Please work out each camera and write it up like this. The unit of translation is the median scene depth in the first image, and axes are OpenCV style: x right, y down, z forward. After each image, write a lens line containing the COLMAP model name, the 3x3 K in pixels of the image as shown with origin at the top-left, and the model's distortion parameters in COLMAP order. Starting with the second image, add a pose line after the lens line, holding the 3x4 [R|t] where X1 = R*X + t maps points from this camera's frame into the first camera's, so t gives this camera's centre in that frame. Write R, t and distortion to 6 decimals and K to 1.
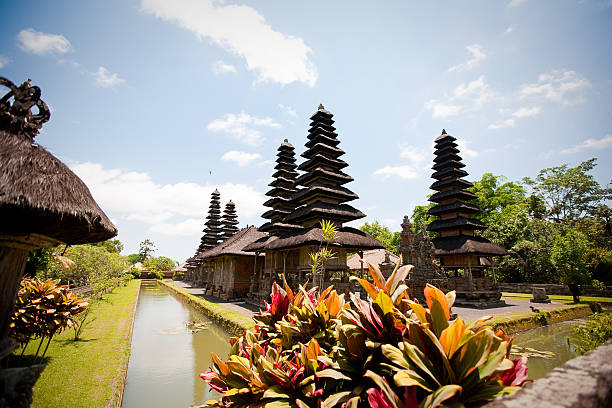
lens RADIAL K [[277.5, 0, 306.0], [0, 277.5, 204.0], [0, 0, 1]] dist [-0.054090, 0.017668]
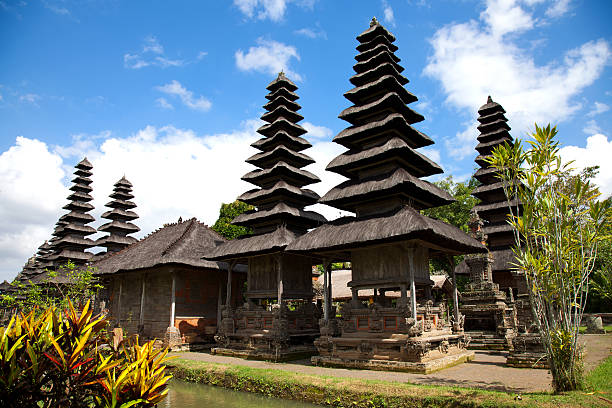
lens RADIAL K [[414.4, 0, 309.3], [0, 414.4, 205.6], [0, 0, 1]] dist [-0.088421, 0.005522]
pose [[0.949328, 0.061869, 0.308139, -0.352417], [-0.058592, 0.998084, -0.019885, 0.084209], [-0.308778, 0.000823, 0.951134, 0.196502]]
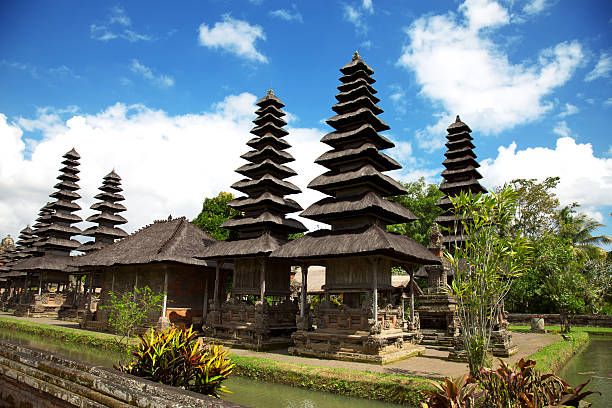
lens RADIAL K [[414.4, 0, 309.3], [0, 414.4, 205.6], [0, 0, 1]] dist [-0.088421, 0.005522]
pose [[0.925891, 0.095687, 0.365471, -0.413687], [-0.104037, 0.994568, 0.003174, 0.031355], [-0.363182, -0.040961, 0.930817, 0.076624]]
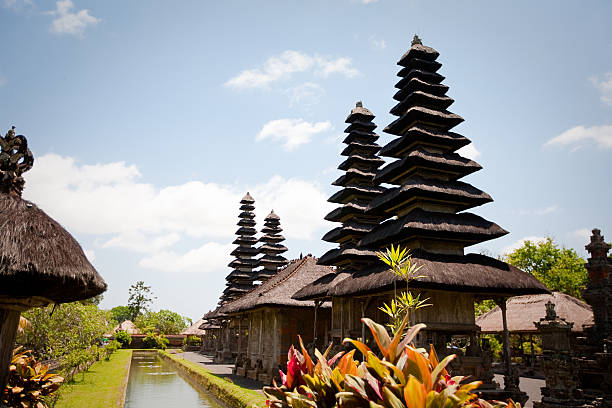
lens RADIAL K [[505.5, 0, 308.6], [0, 505.5, 200.5], [0, 0, 1]] dist [0.001850, 0.014761]
pose [[0.978829, -0.047575, -0.199075, 0.030770], [0.043400, 0.998738, -0.025284, -0.011846], [0.200027, 0.016109, 0.979658, -0.052230]]
